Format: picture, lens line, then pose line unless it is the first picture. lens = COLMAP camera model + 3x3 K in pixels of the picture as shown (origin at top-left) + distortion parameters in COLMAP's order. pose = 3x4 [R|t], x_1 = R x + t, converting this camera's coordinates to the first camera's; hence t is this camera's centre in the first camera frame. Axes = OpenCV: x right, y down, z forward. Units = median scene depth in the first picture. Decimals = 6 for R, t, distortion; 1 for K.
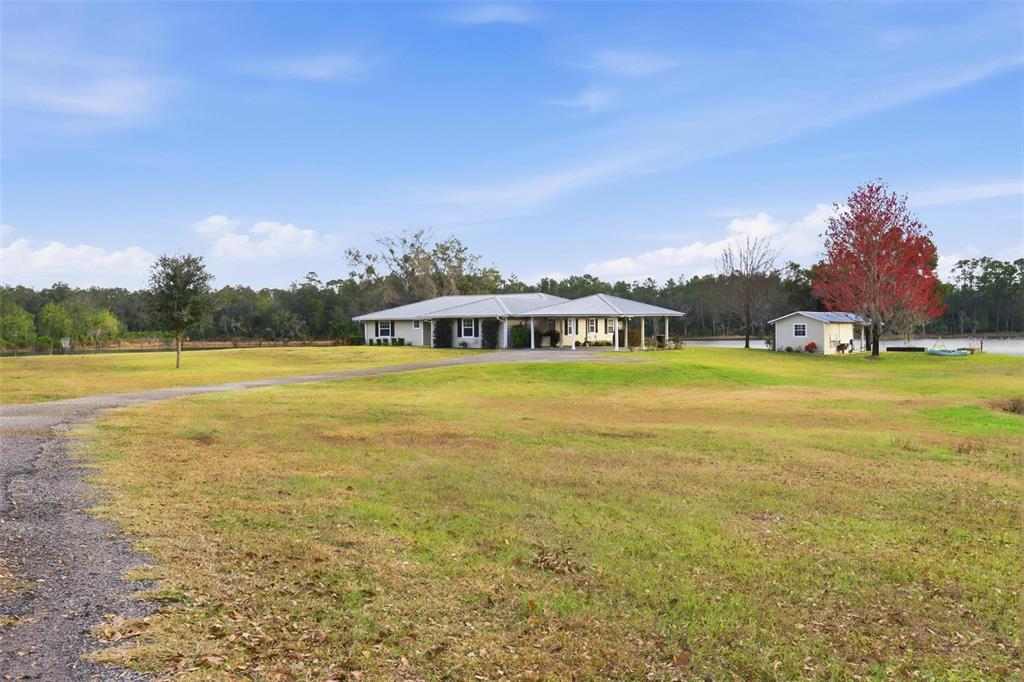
lens RADIAL K [[1039.6, 0, 511.9], [0, 1039.6, 341.6], [0, 0, 1]] dist [-0.028318, 0.000000]
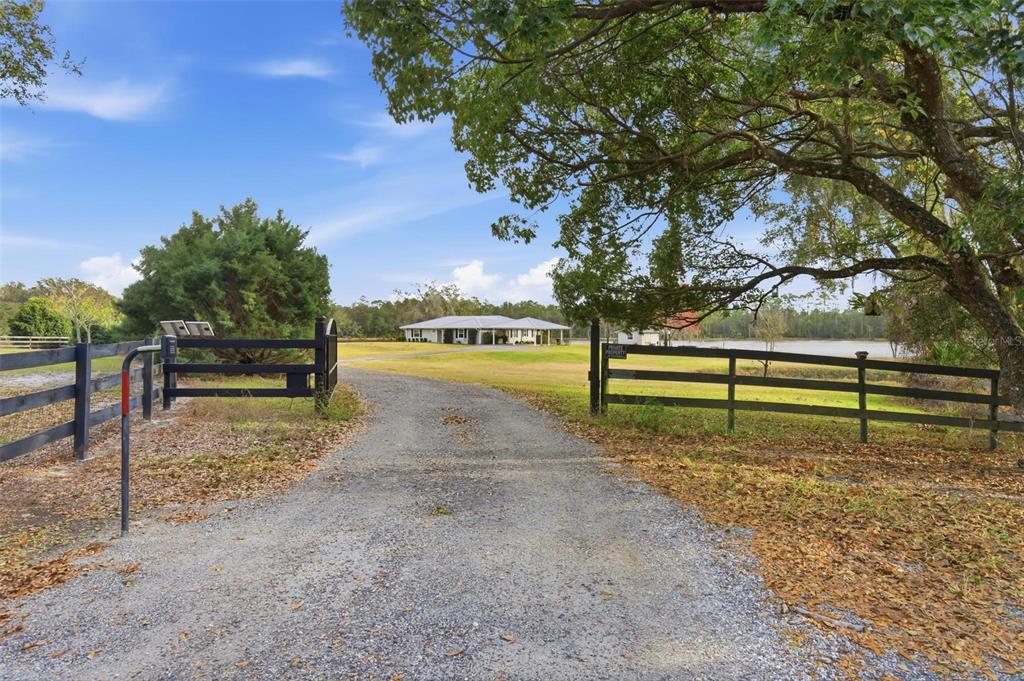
lens RADIAL K [[644.9, 0, 514.6], [0, 644.9, 341.7], [0, 0, 1]] dist [-0.000374, -0.000033]
pose [[0.998899, 0.011813, 0.045405, 0.003613], [-0.011964, 0.999924, 0.003045, -0.002647], [-0.045365, -0.003584, 0.998964, -0.213133]]
